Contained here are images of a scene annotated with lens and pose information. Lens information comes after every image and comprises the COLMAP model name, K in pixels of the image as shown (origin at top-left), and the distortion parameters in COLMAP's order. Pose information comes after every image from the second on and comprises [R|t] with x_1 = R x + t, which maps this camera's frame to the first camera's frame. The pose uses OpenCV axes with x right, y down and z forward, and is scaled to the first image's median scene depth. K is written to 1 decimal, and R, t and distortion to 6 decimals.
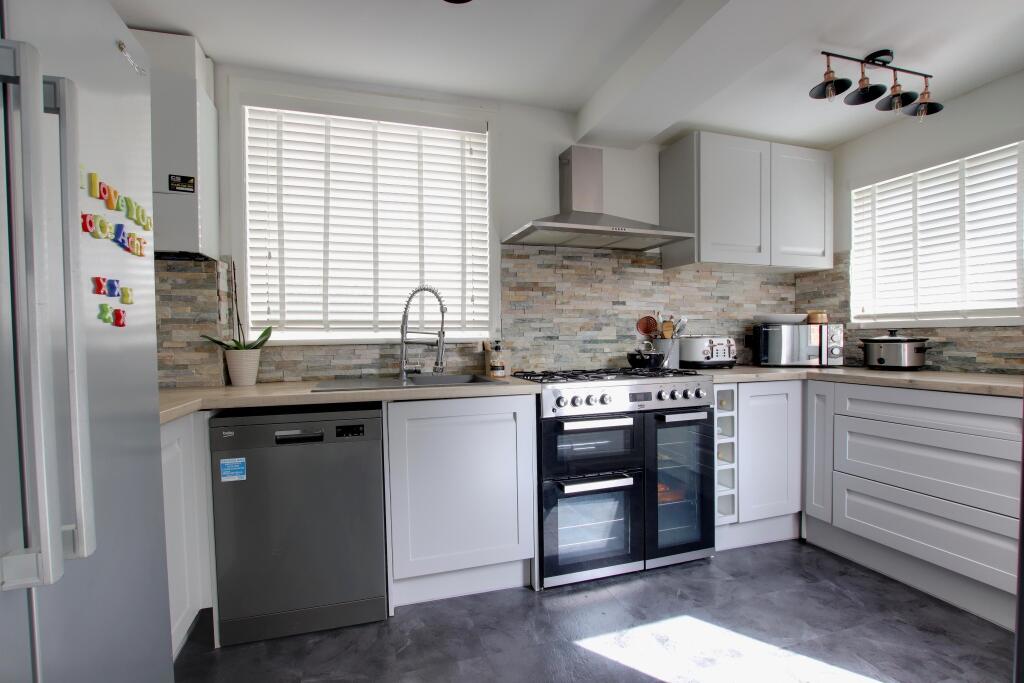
lens RADIAL K [[482.6, 0, 510.9], [0, 482.6, 347.7], [0, 0, 1]] dist [-0.027656, -0.000143]
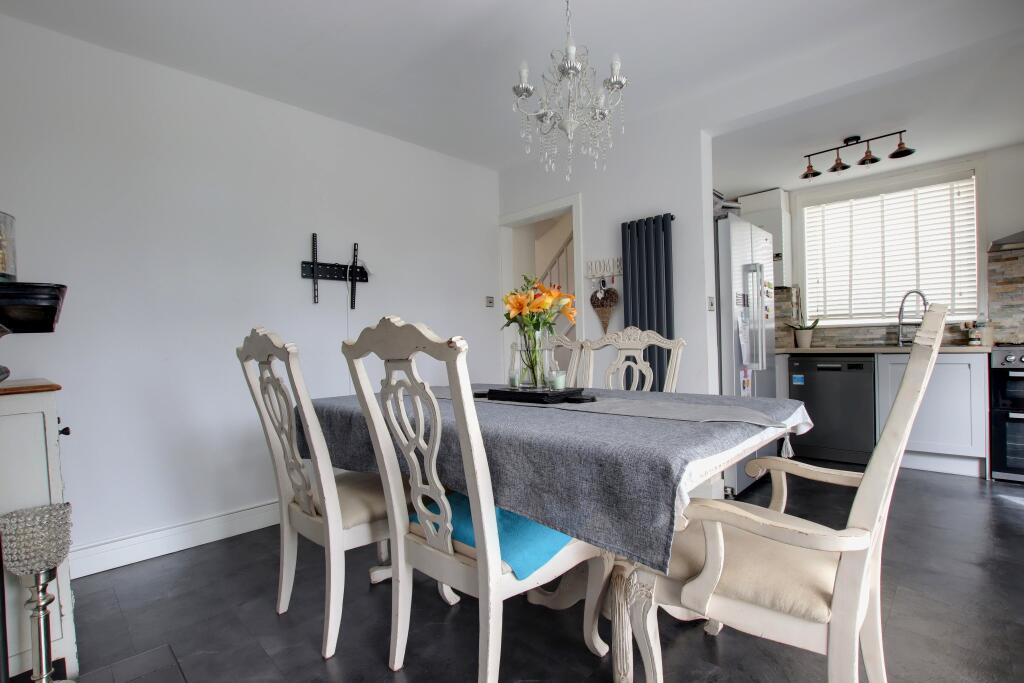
lens RADIAL K [[482.6, 0, 510.9], [0, 482.6, 347.7], [0, 0, 1]] dist [-0.027656, -0.000143]
pose [[0.477909, 0.006540, -0.878385, 0.584376], [-0.005155, 0.999976, 0.004641, 0.070758], [0.878394, 0.002310, 0.477932, -0.989248]]
